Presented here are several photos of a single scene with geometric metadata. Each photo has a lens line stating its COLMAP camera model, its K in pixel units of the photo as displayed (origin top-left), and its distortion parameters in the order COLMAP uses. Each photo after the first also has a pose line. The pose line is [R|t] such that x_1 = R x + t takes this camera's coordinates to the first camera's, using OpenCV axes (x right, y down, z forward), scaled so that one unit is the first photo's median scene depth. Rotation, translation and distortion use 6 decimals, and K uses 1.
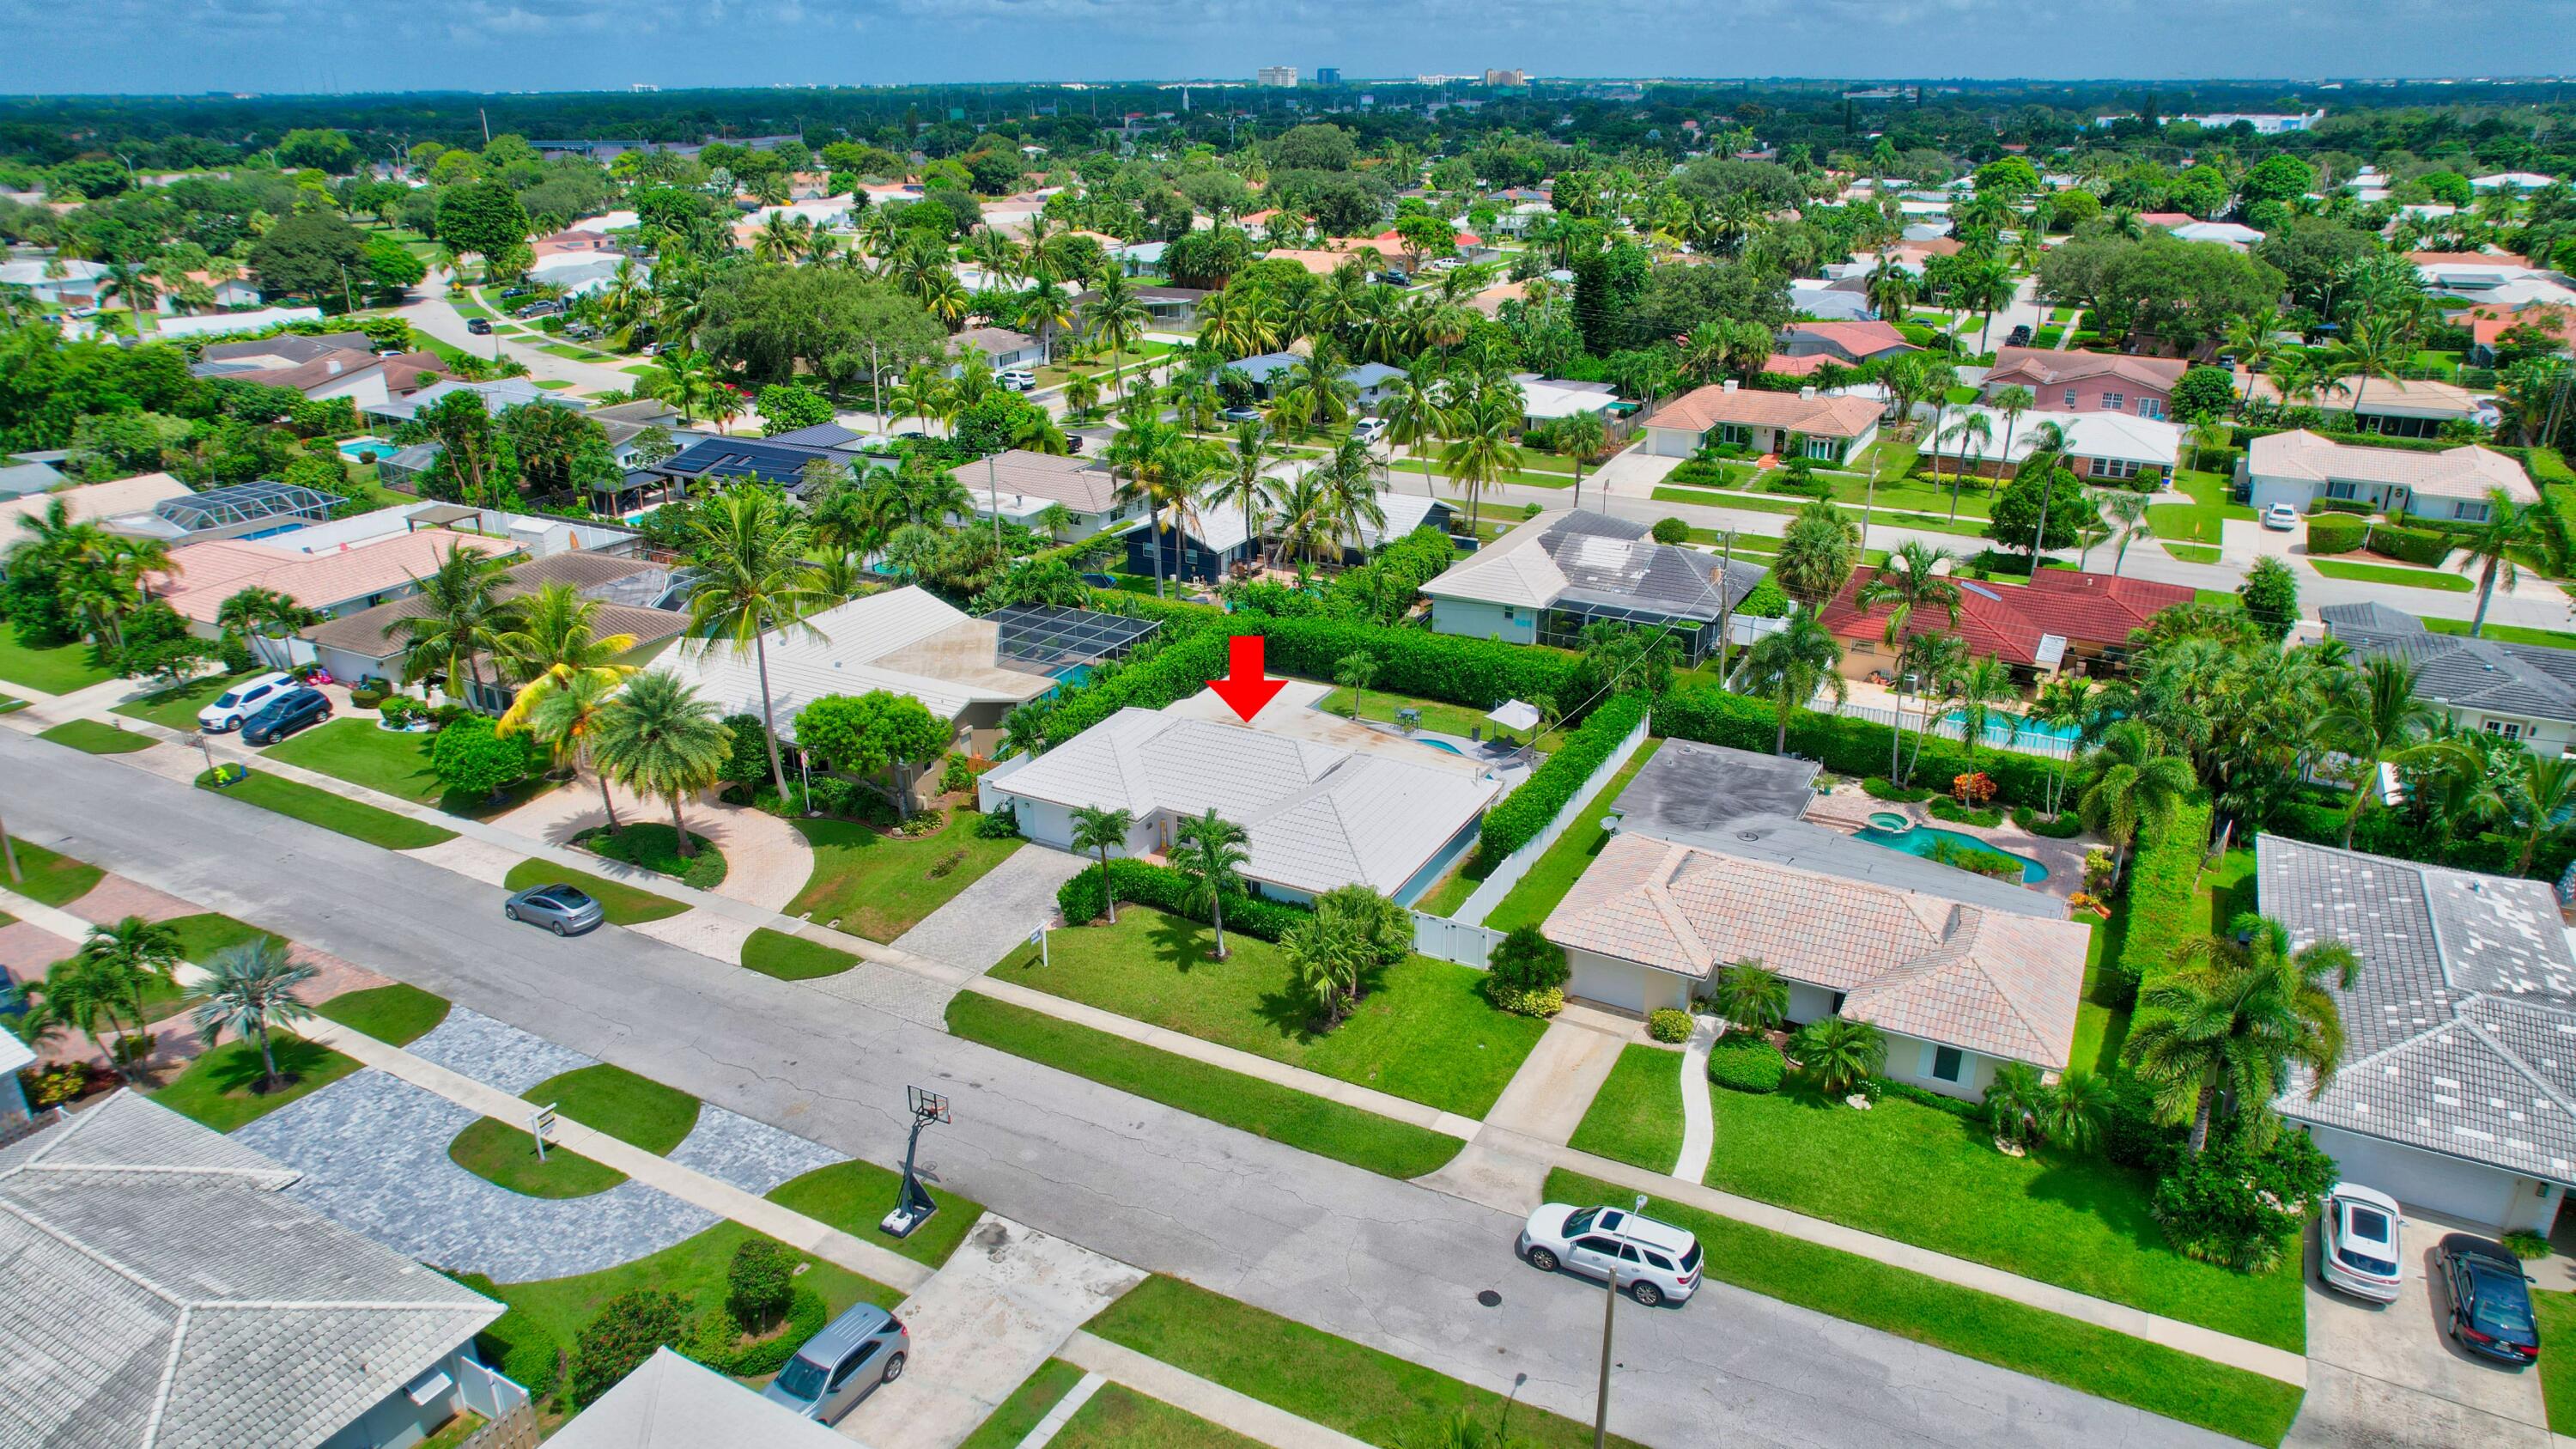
lens RADIAL K [[1645.3, 0, 1288.0], [0, 1645.3, 724.5], [0, 0, 1]] dist [-0.079900, 0.073841]
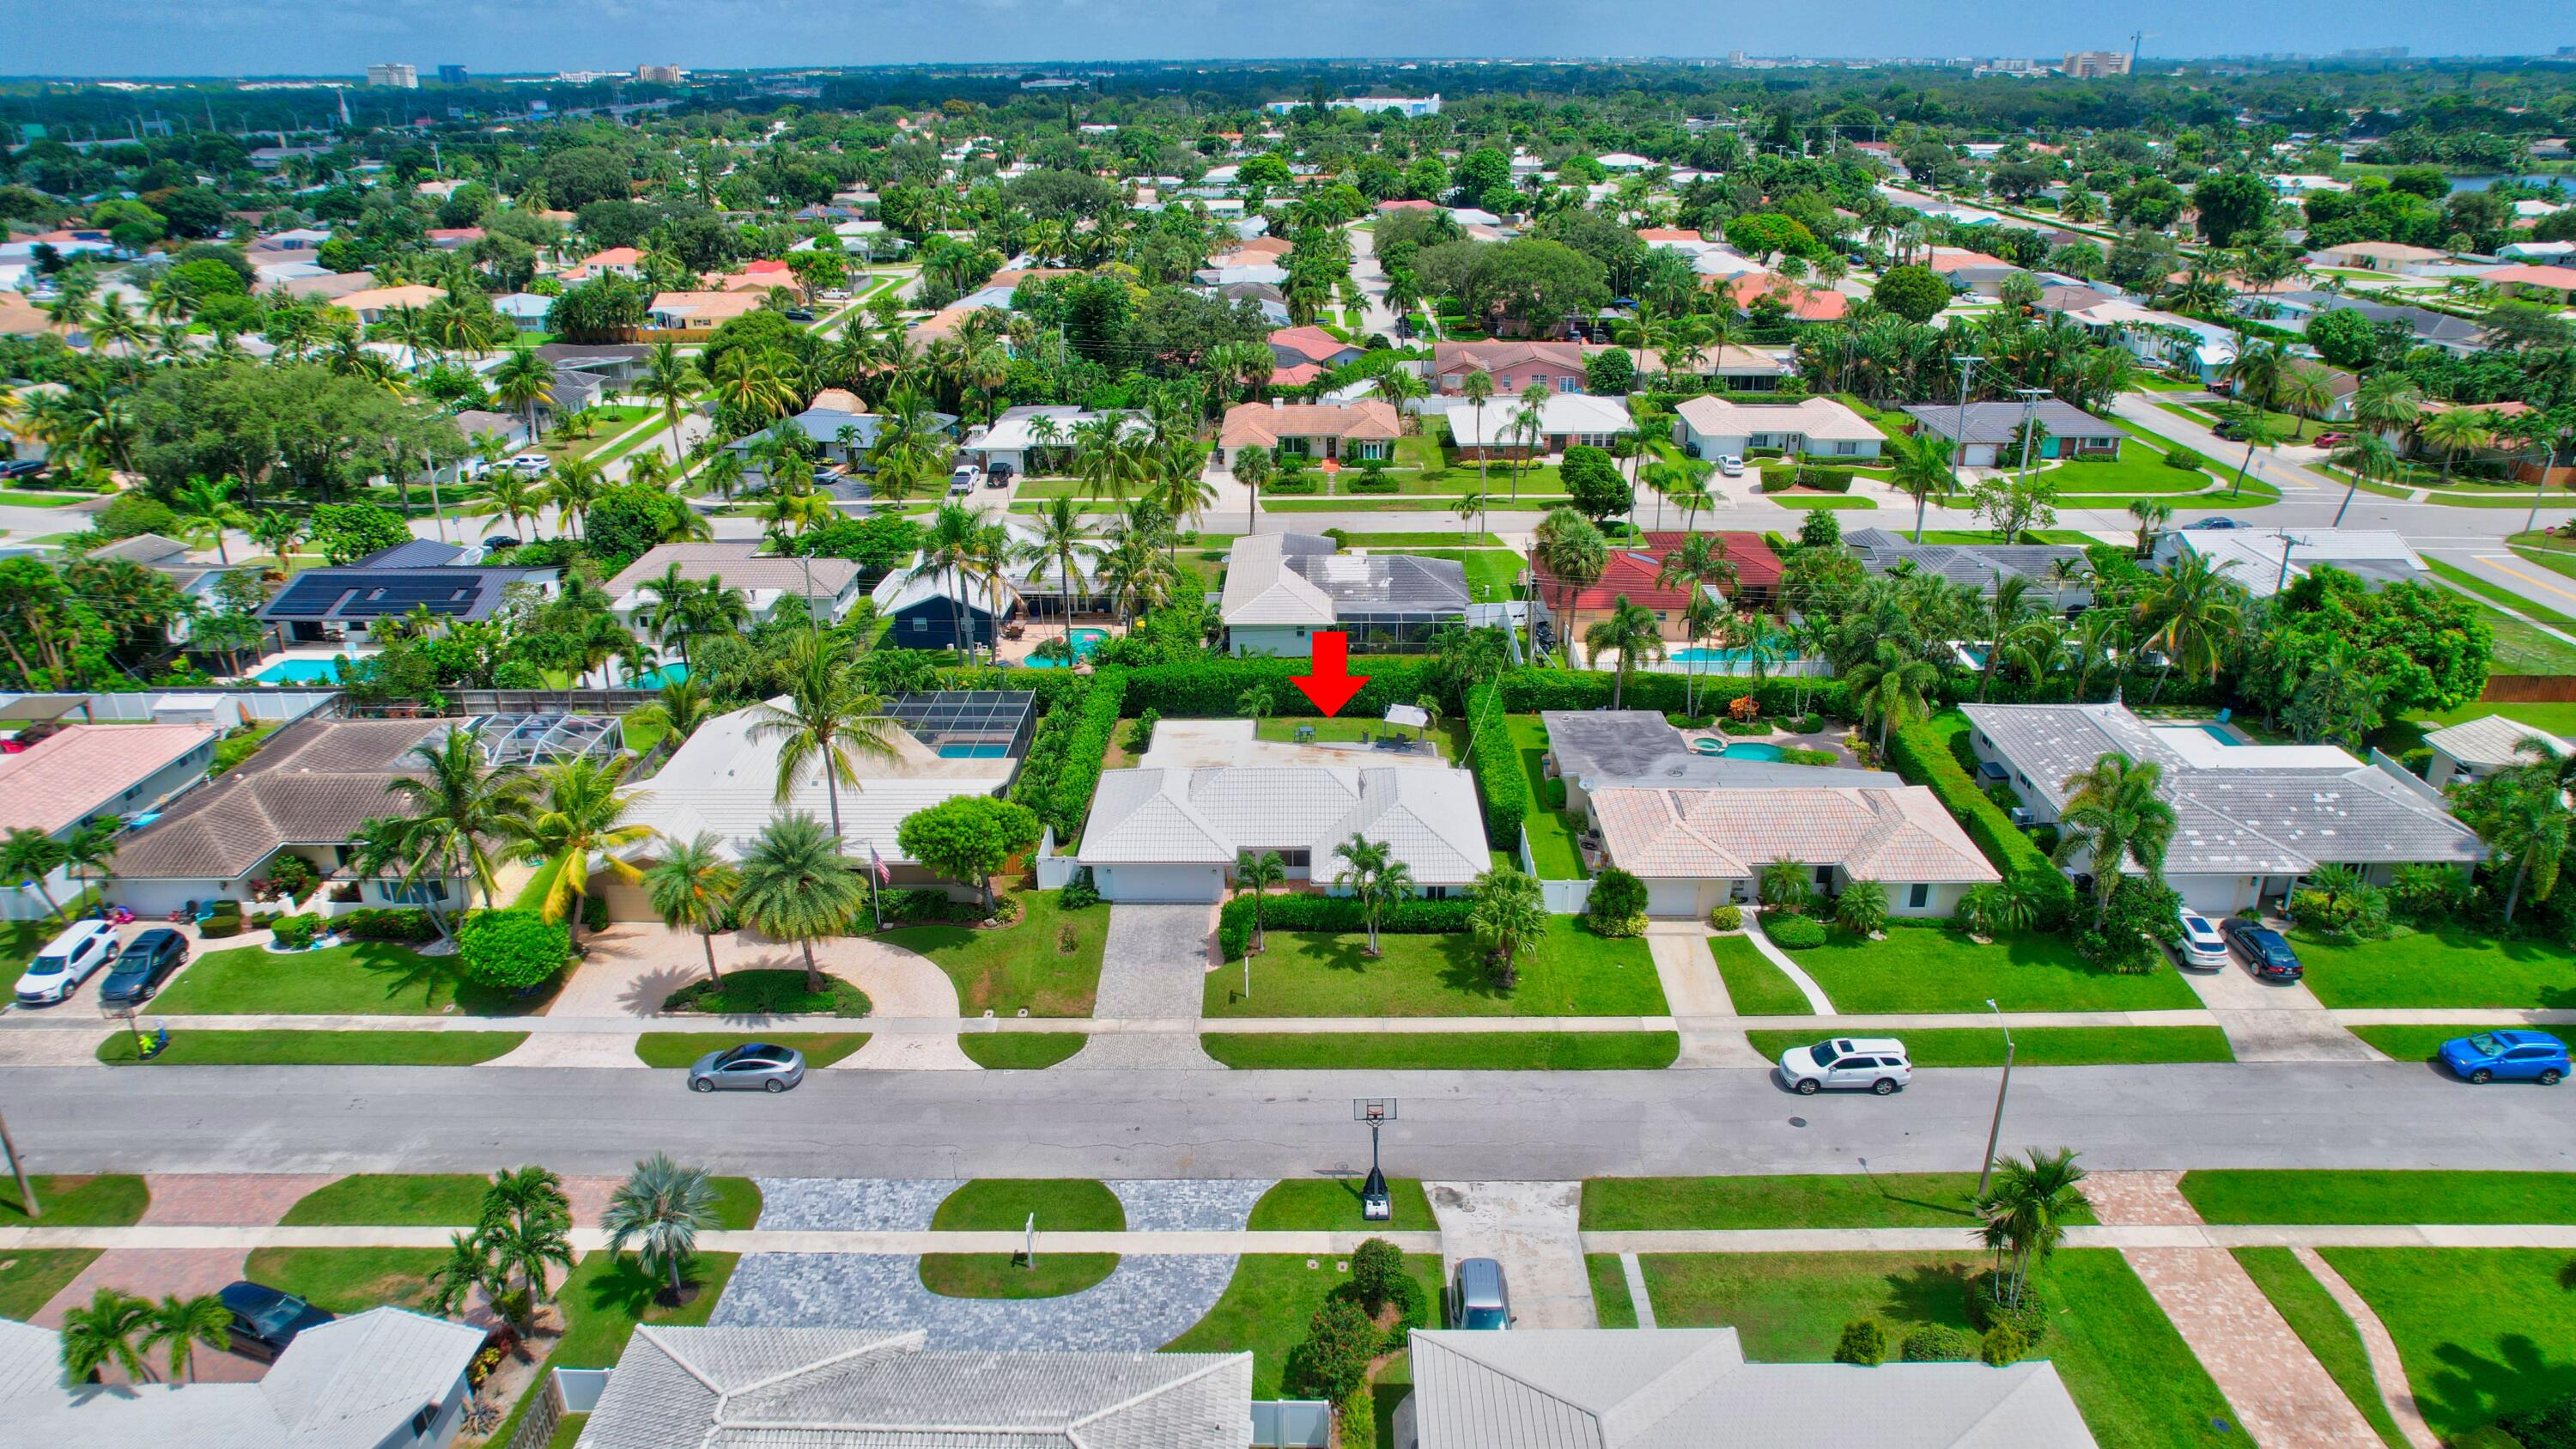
lens RADIAL K [[1645.3, 0, 1288.0], [0, 1645.3, 724.5], [0, 0, 1]] dist [-0.079900, 0.073841]
pose [[0.886544, -0.176994, 0.427449, -0.508577], [0.173707, 0.983673, 0.047035, -0.079616], [-0.428796, 0.032552, 0.902815, -0.054876]]
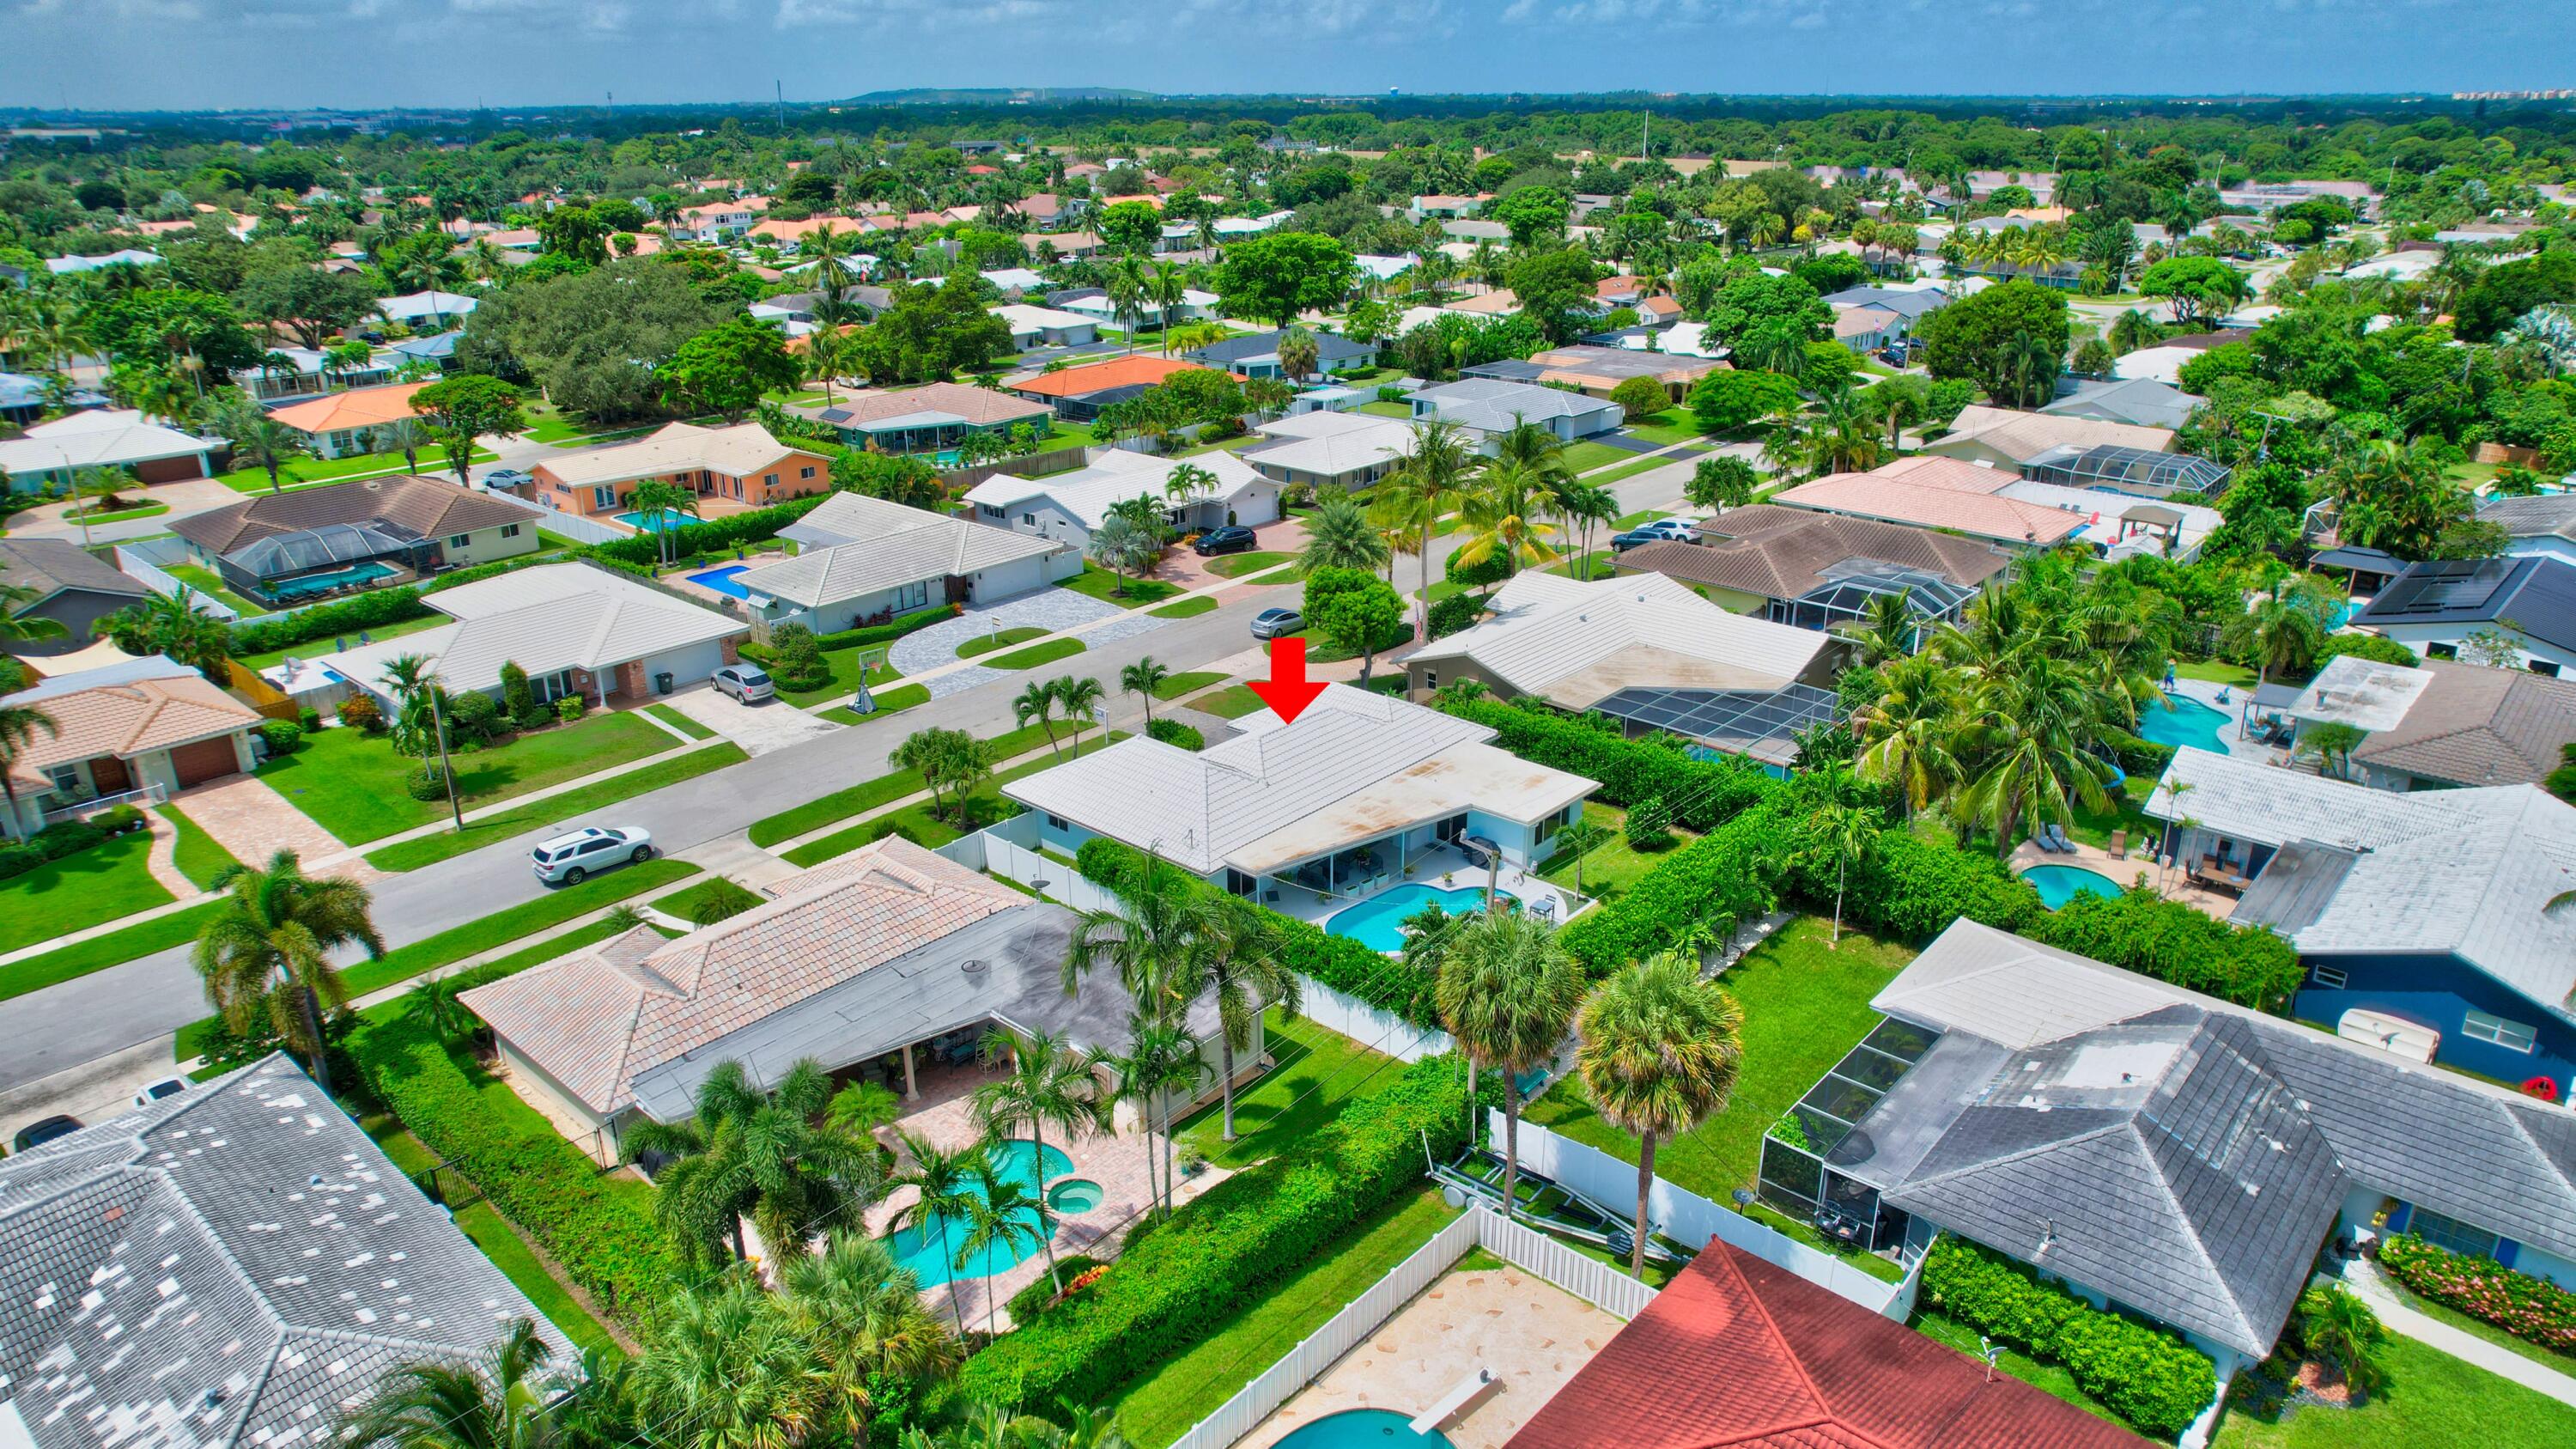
lens RADIAL K [[1645.3, 0, 1288.0], [0, 1645.3, 724.5], [0, 0, 1]] dist [-0.079900, 0.073841]
pose [[-0.225317, 0.359382, -0.905581, 0.896368], [-0.353525, 0.835976, 0.419719, -0.419230], [0.907884, 0.414715, -0.061309, 1.054257]]
